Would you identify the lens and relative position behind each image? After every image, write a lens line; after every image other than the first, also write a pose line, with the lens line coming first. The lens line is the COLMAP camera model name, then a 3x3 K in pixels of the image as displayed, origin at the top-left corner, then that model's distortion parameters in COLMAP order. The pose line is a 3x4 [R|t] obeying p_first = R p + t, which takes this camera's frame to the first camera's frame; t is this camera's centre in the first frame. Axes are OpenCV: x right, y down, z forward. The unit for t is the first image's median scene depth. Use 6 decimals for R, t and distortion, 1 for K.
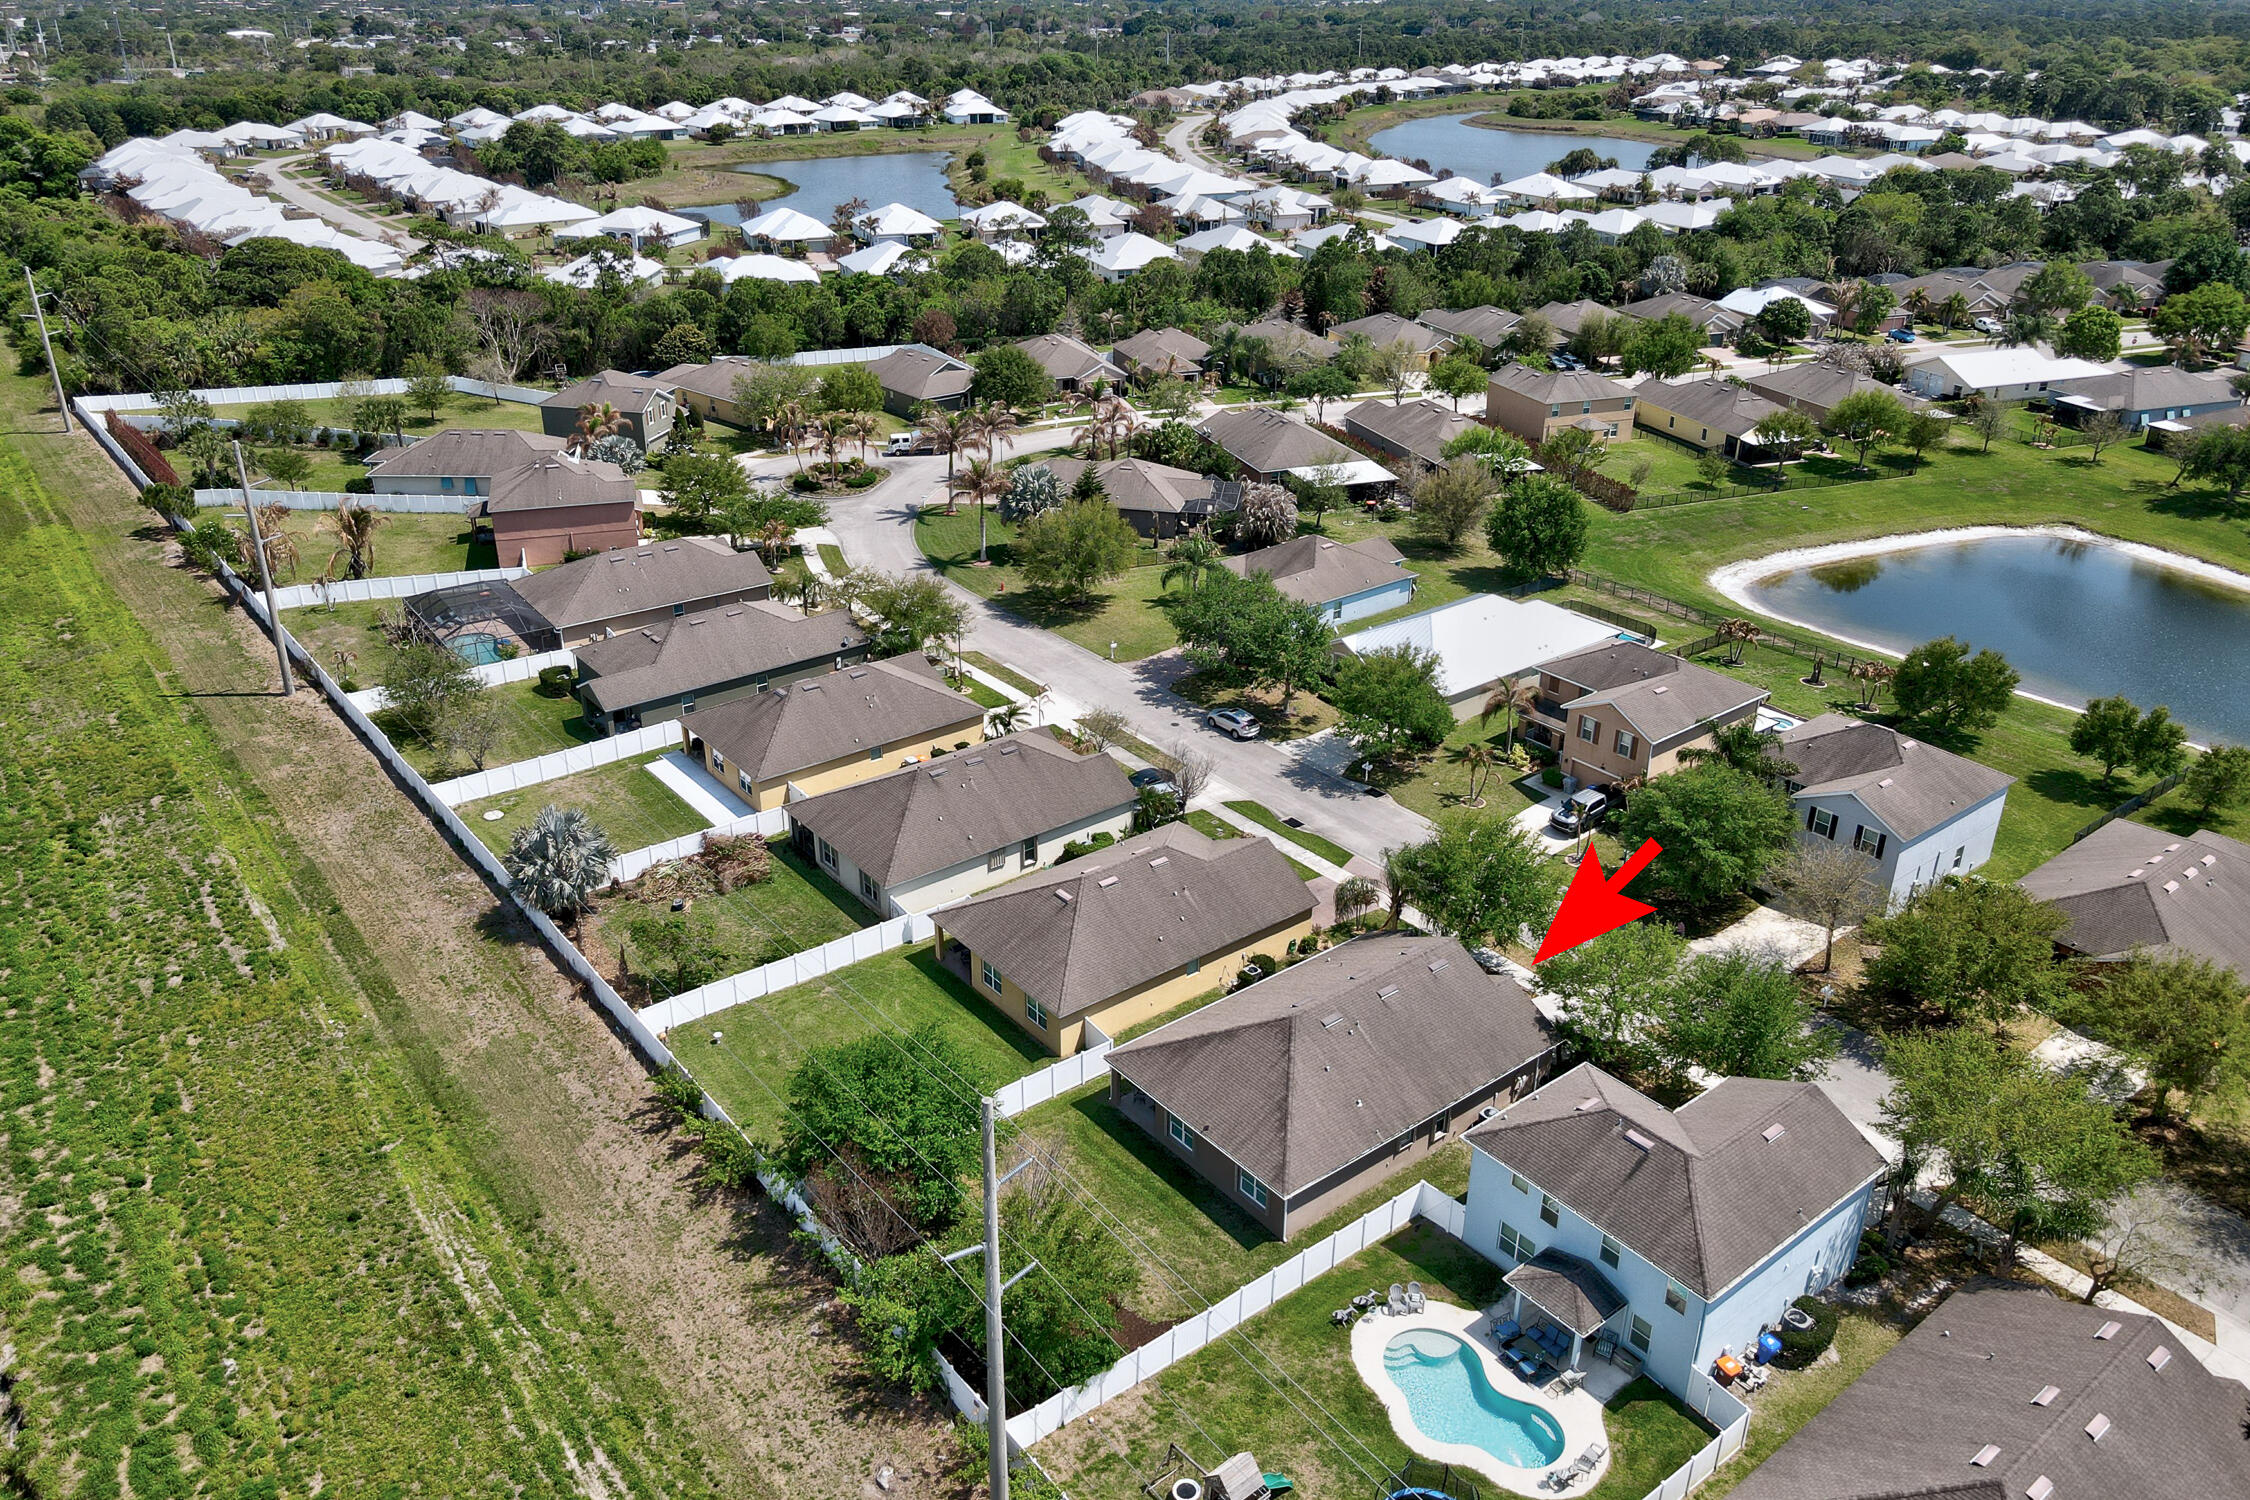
lens RADIAL K [[1637.9, 0, 1110.4], [0, 1637.9, 742.9], [0, 0, 1]] dist [-0.000131, 0.034933]
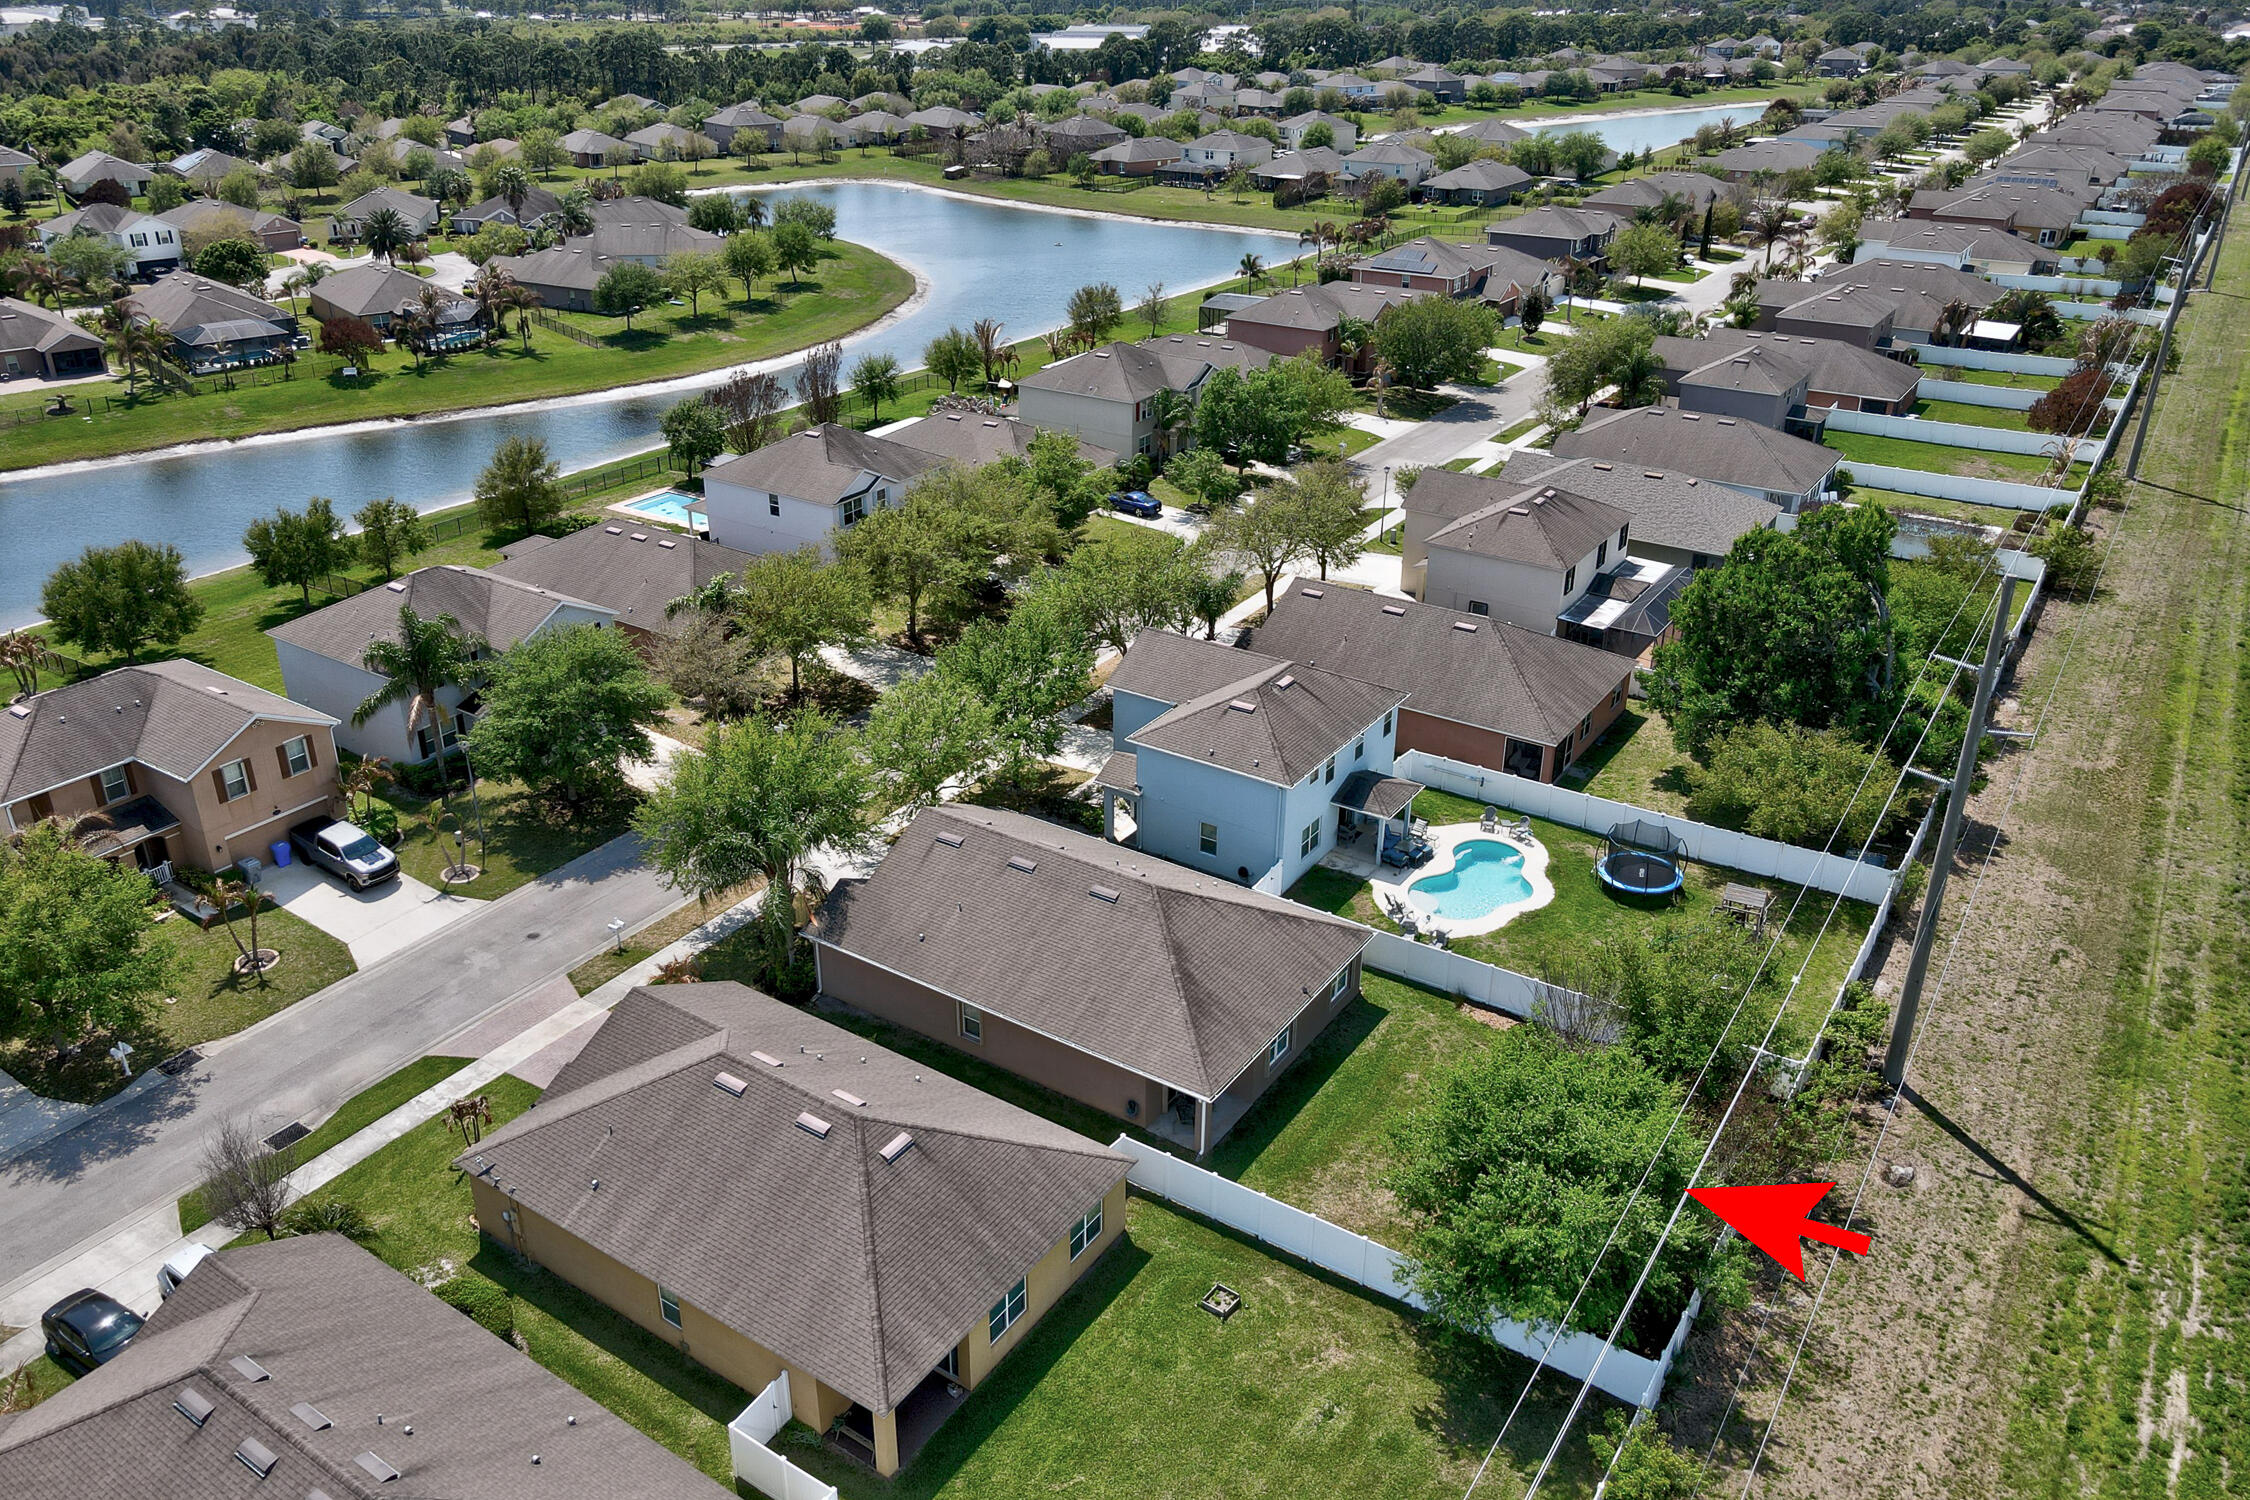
lens RADIAL K [[1655.2, 0, 1099.2], [0, 1655.2, 712.7], [0, 0, 1]] dist [0.027921, -0.028552]
pose [[-0.303901, -0.401714, 0.863869, -0.586368], [0.406189, 0.765578, 0.498900, -0.337797], [-0.861774, 0.502510, -0.069488, 1.097897]]
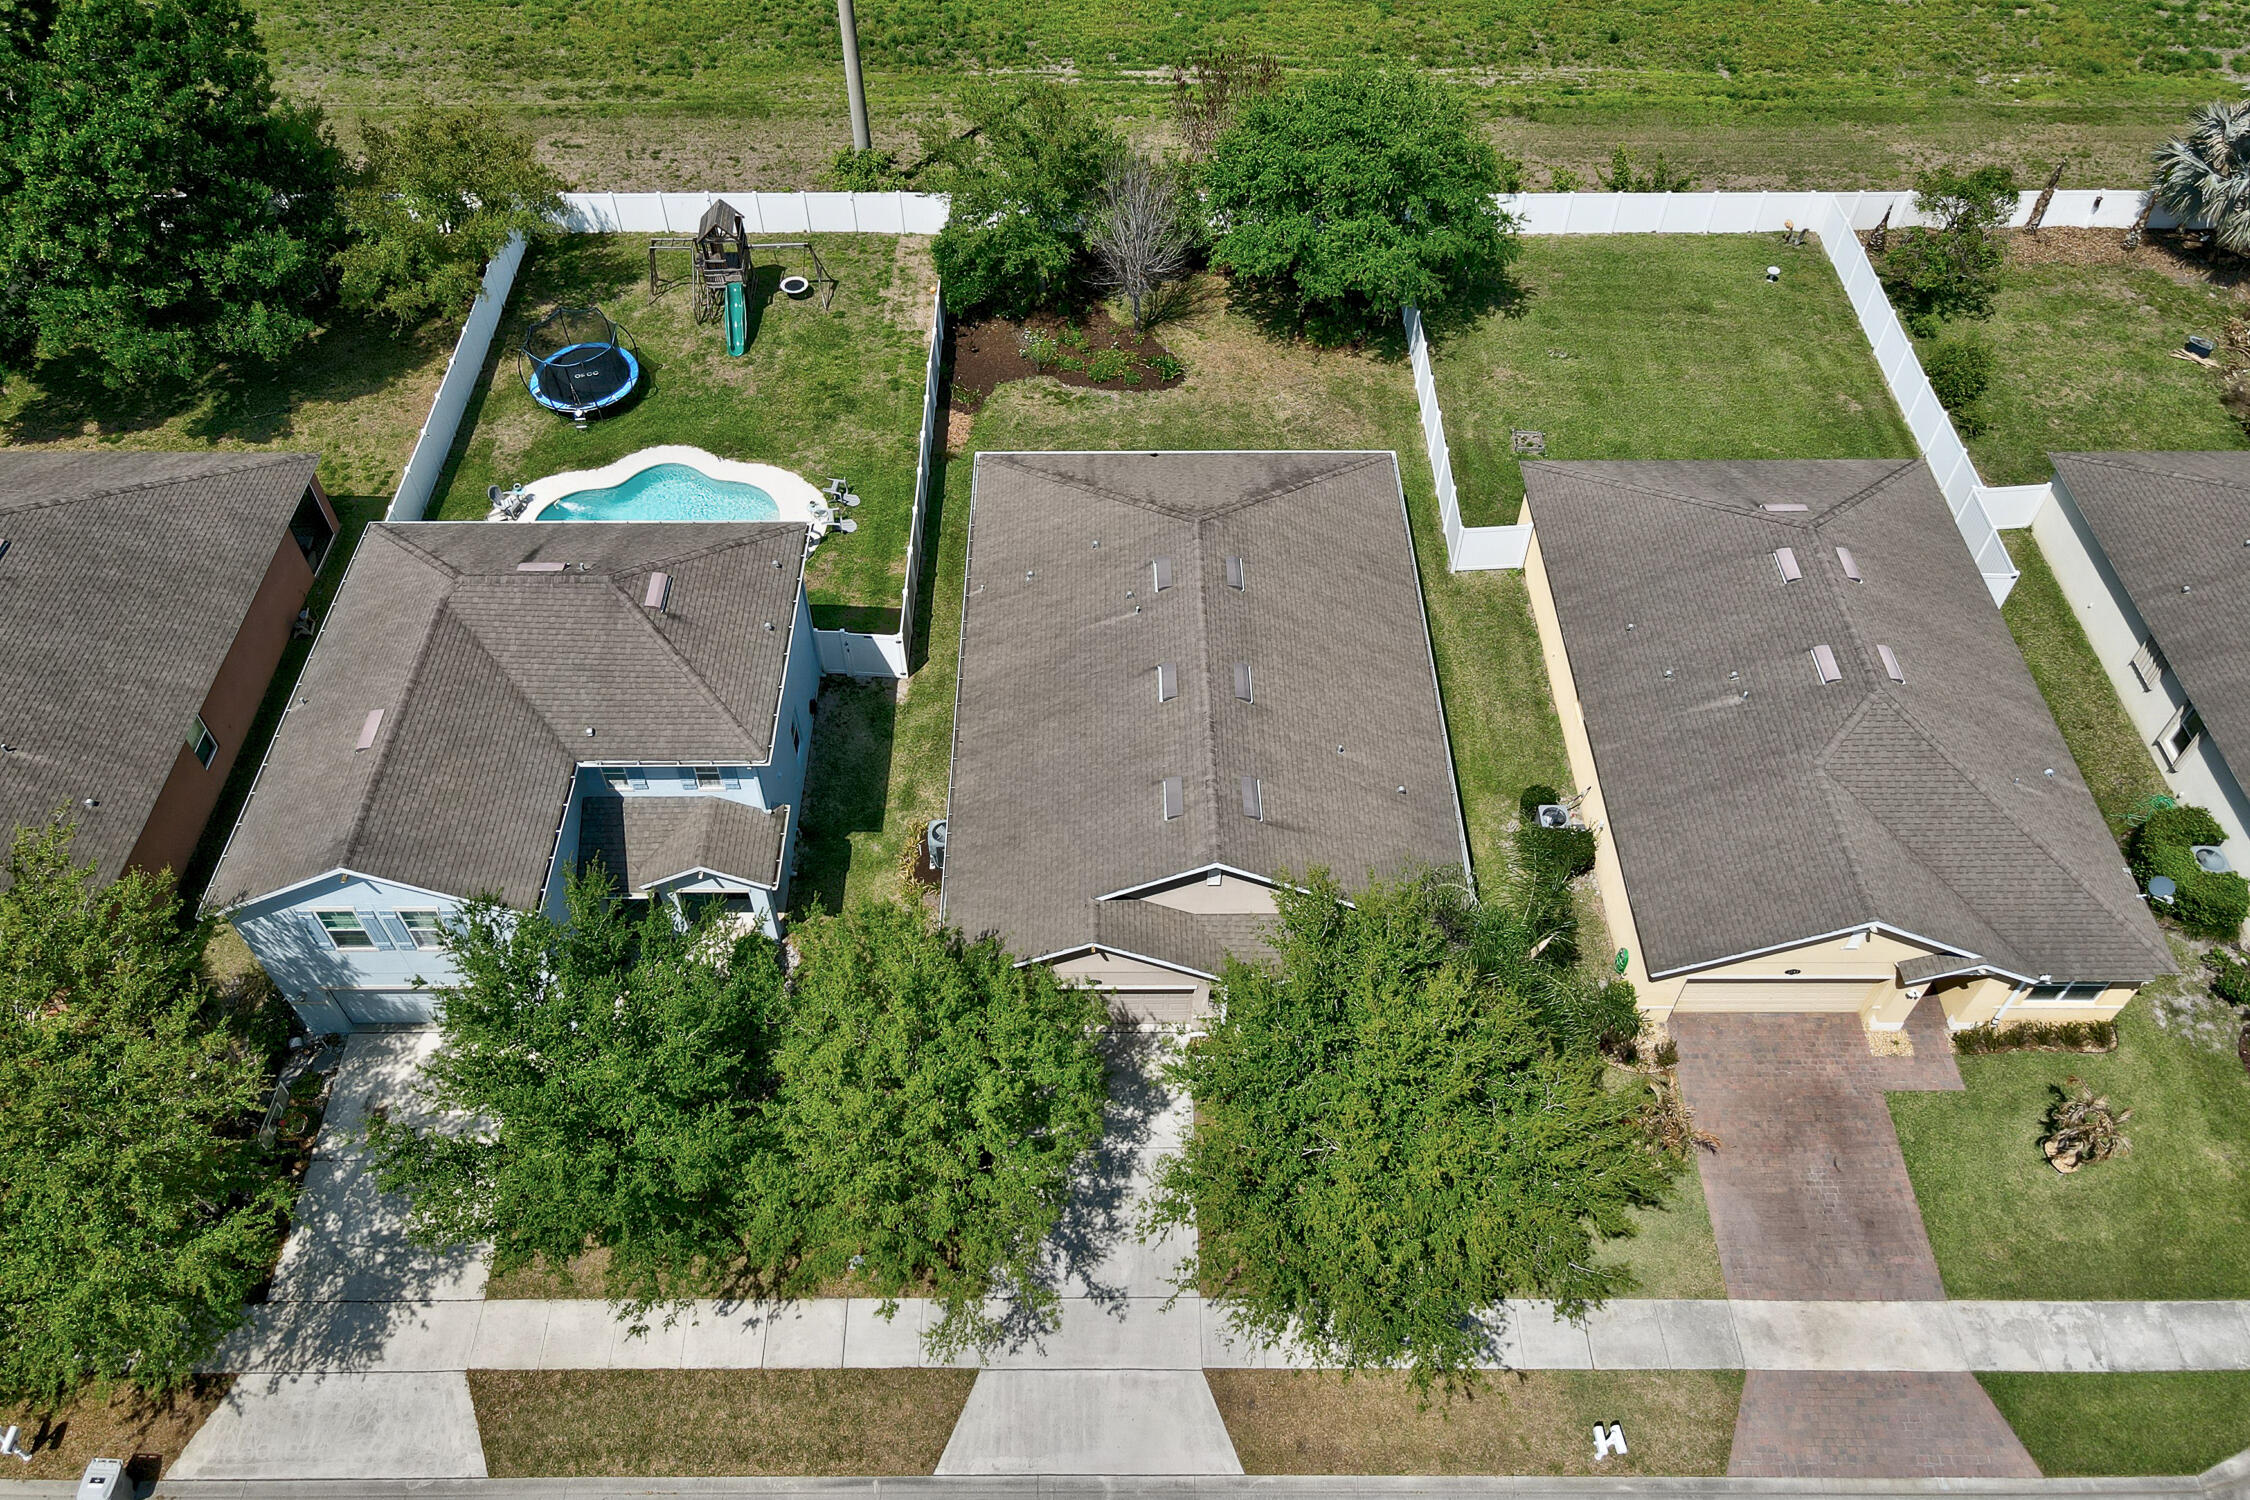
lens RADIAL K [[1654.4, 0, 1113.4], [0, 1654.4, 681.4], [0, 0, 1]] dist [0.011665, 0.006212]
pose [[-0.613144, 0.588670, -0.526804, 0.496787], [-0.338765, 0.406501, 0.848525, -0.311338], [0.713648, 0.698731, -0.049823, 1.109135]]
